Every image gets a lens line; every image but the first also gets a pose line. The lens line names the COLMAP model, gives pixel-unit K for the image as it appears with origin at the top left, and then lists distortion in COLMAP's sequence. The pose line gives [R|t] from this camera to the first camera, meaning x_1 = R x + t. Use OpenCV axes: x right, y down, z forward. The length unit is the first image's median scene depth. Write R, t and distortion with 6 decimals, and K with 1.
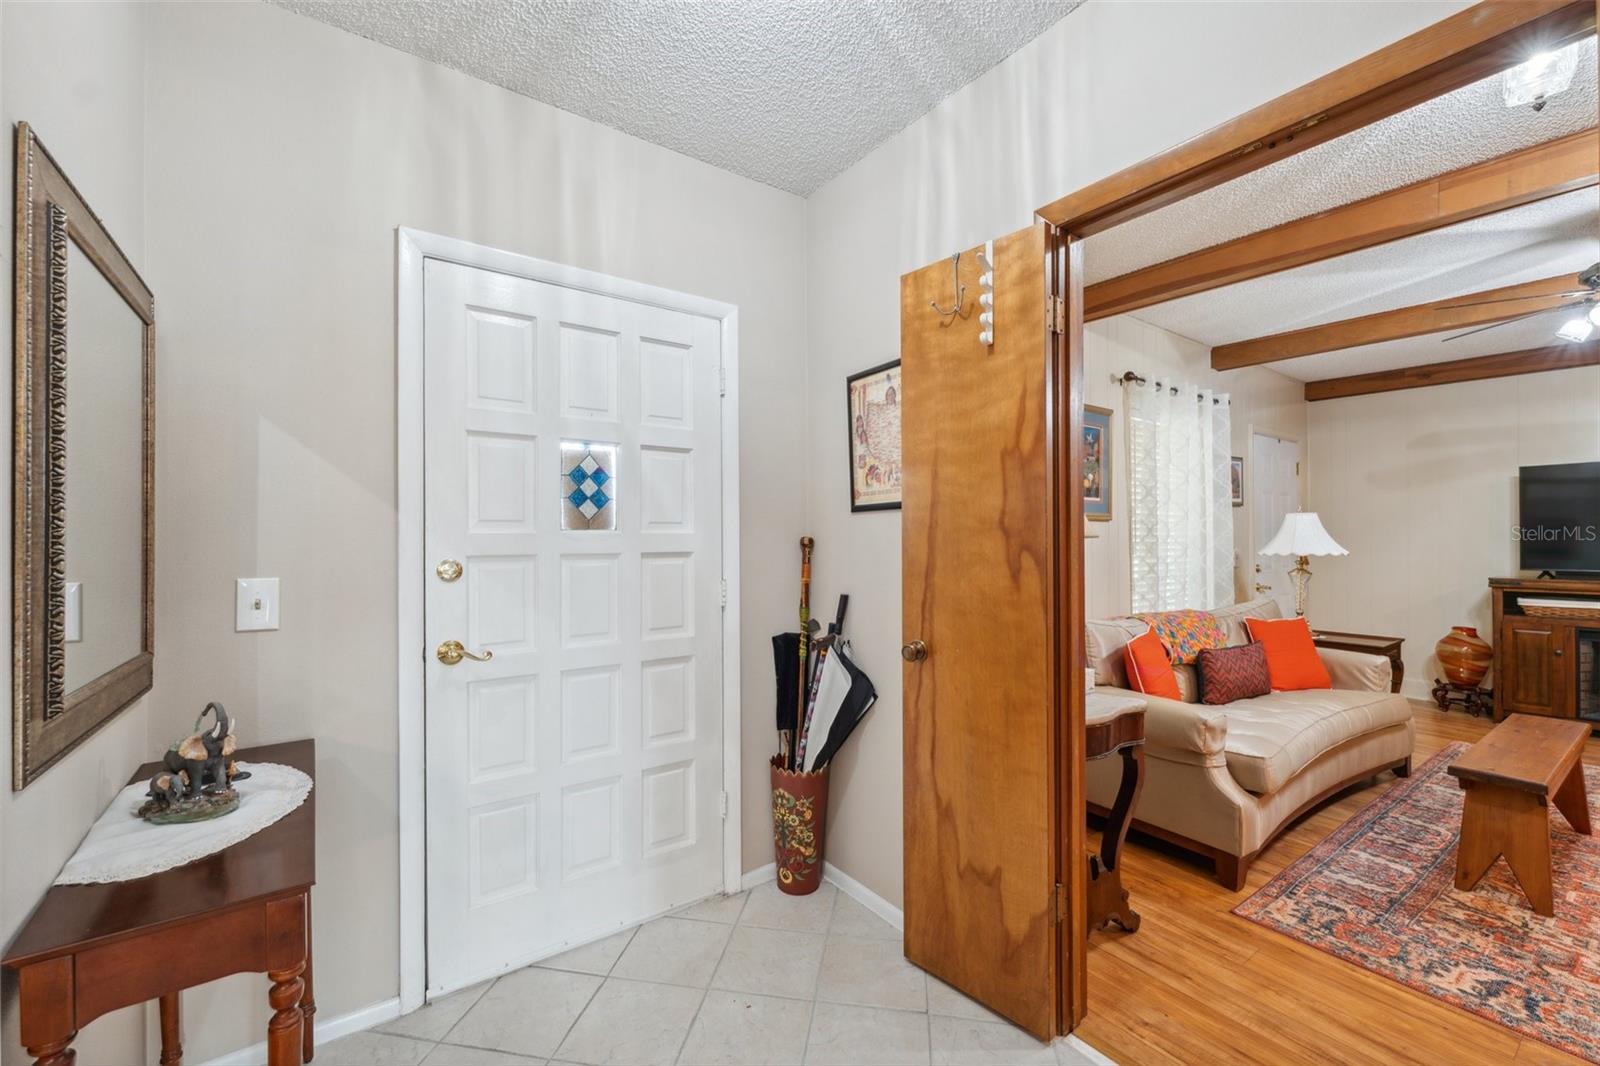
lens RADIAL K [[656.2, 0, 799.1], [0, 656.2, 533.8], [0, 0, 1]] dist [0.000571, -0.000067]
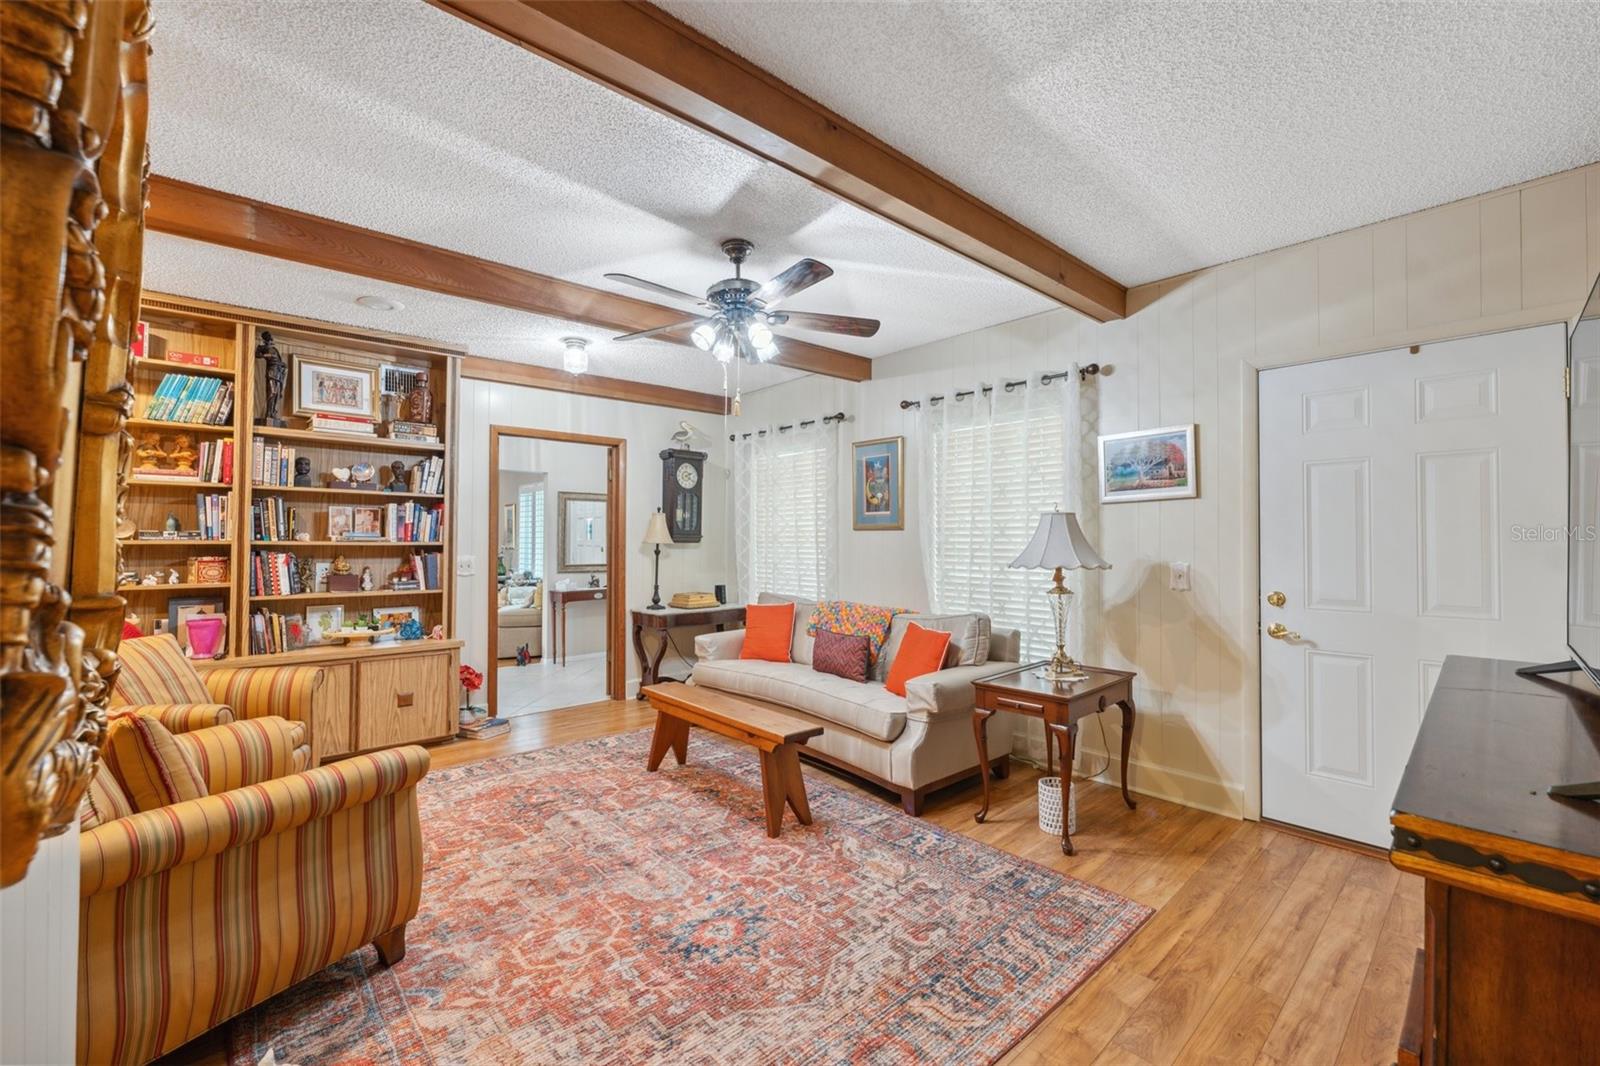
lens RADIAL K [[656.2, 0, 799.5], [0, 656.2, 533.5], [0, 0, 1]] dist [0.000571, -0.000067]
pose [[0.113619, -0.009834, -0.993476, 1.658676], [0.006900, 0.999935, -0.009109, -0.003410], [0.993500, -0.005820, 0.113680, 0.694820]]
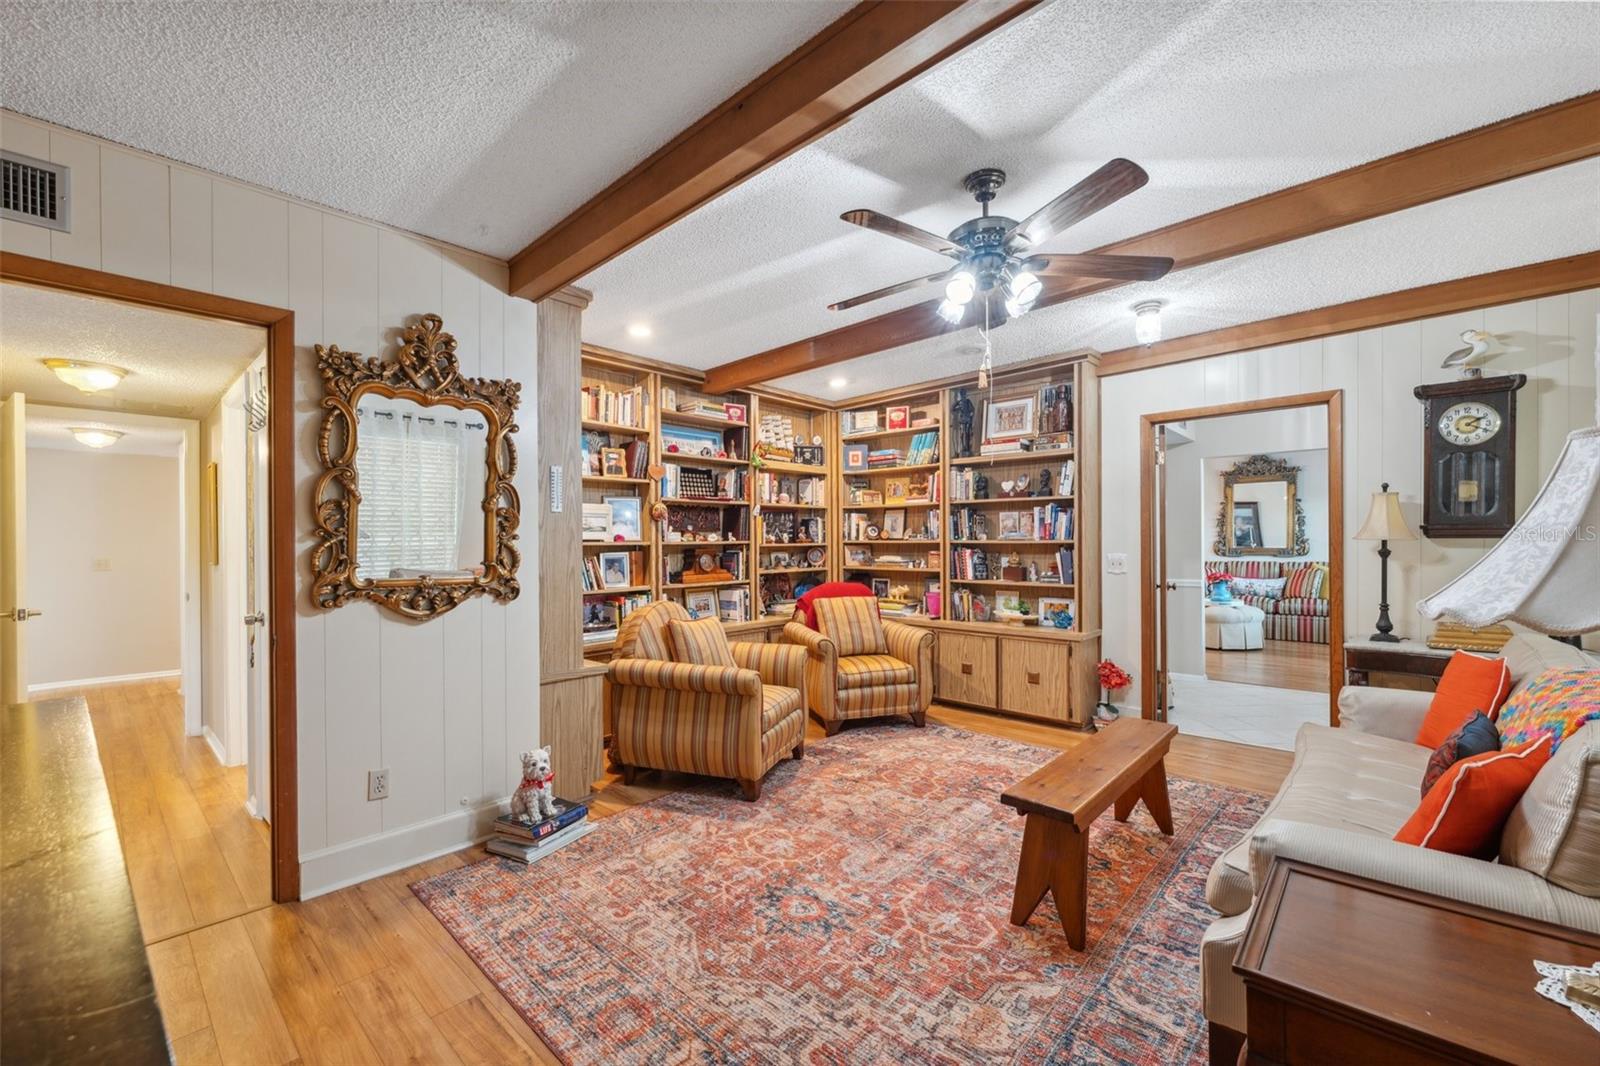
lens RADIAL K [[656.2, 0, 798.6], [0, 656.2, 543.1], [0, 0, 1]] dist [0.000571, -0.000067]
pose [[-0.979364, 0.011364, -0.201784, 1.200665], [0.013015, 0.999892, -0.006861, 0.004114], [0.201685, -0.009345, -0.979406, 1.285779]]
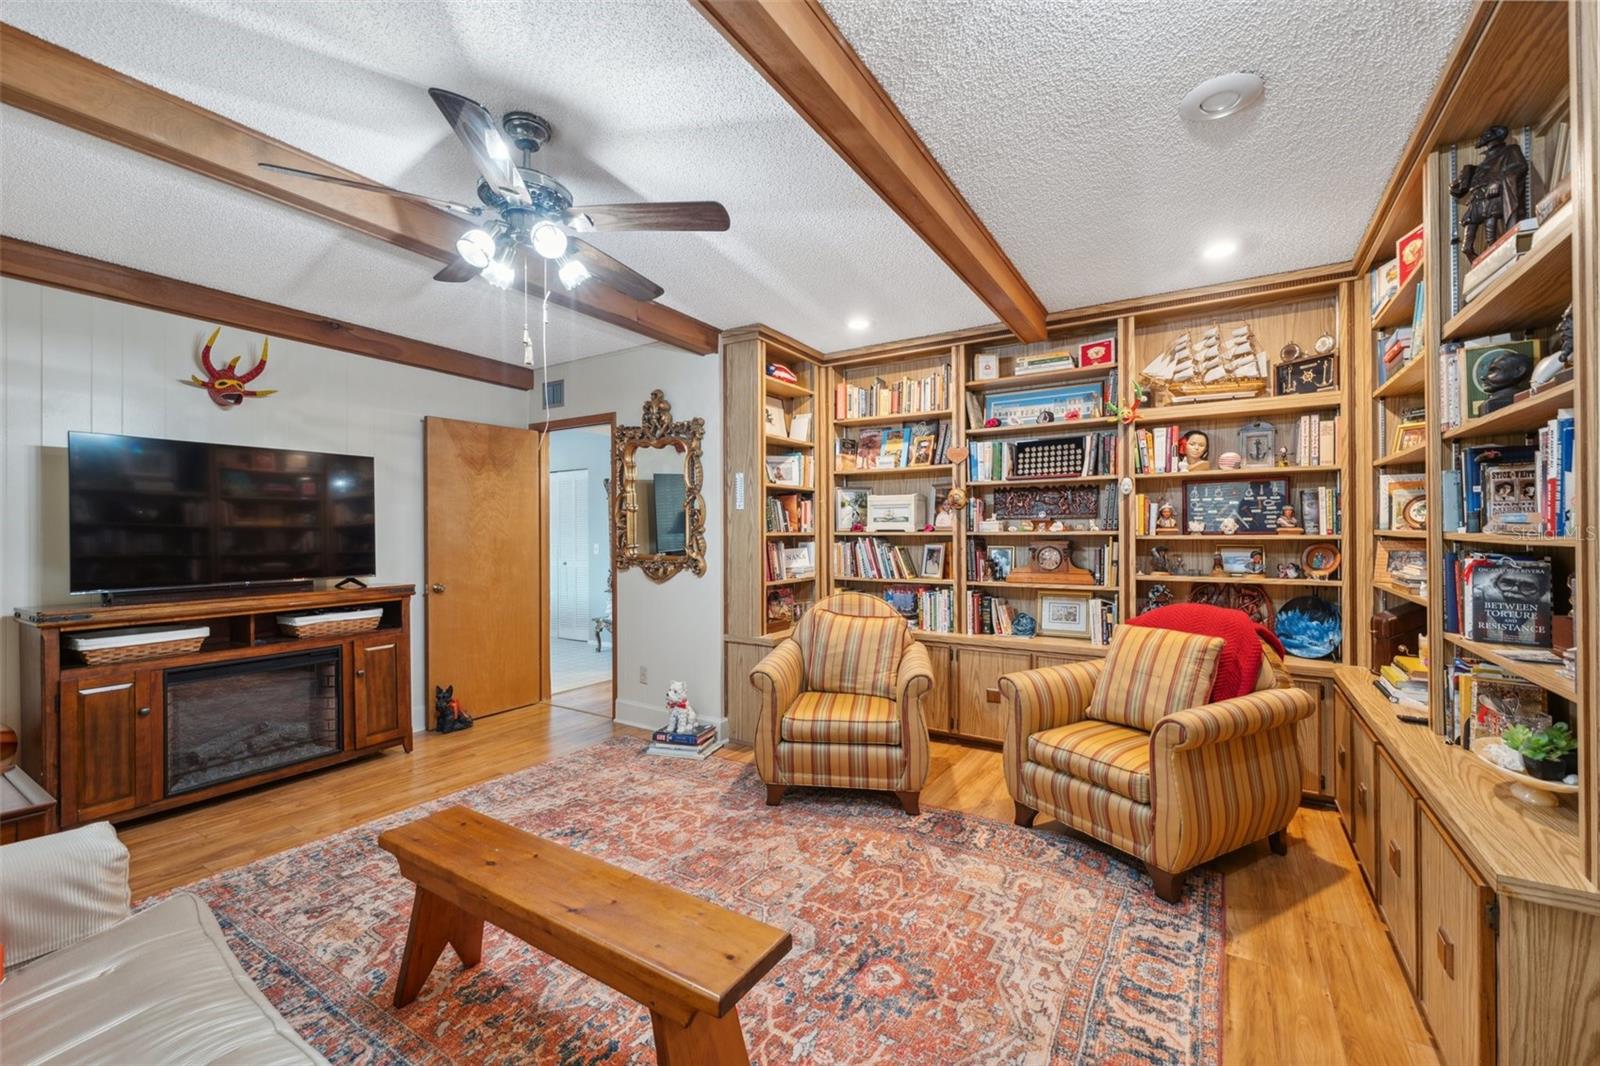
lens RADIAL K [[656.2, 0, 799.3], [0, 656.2, 527.3], [0, 0, 1]] dist [0.000571, -0.000067]
pose [[-0.368278, 0.010507, 0.929656, 0.303412], [-0.001663, 0.999927, -0.011960, -0.004345], [-0.929714, -0.005950, -0.368234, 0.700779]]
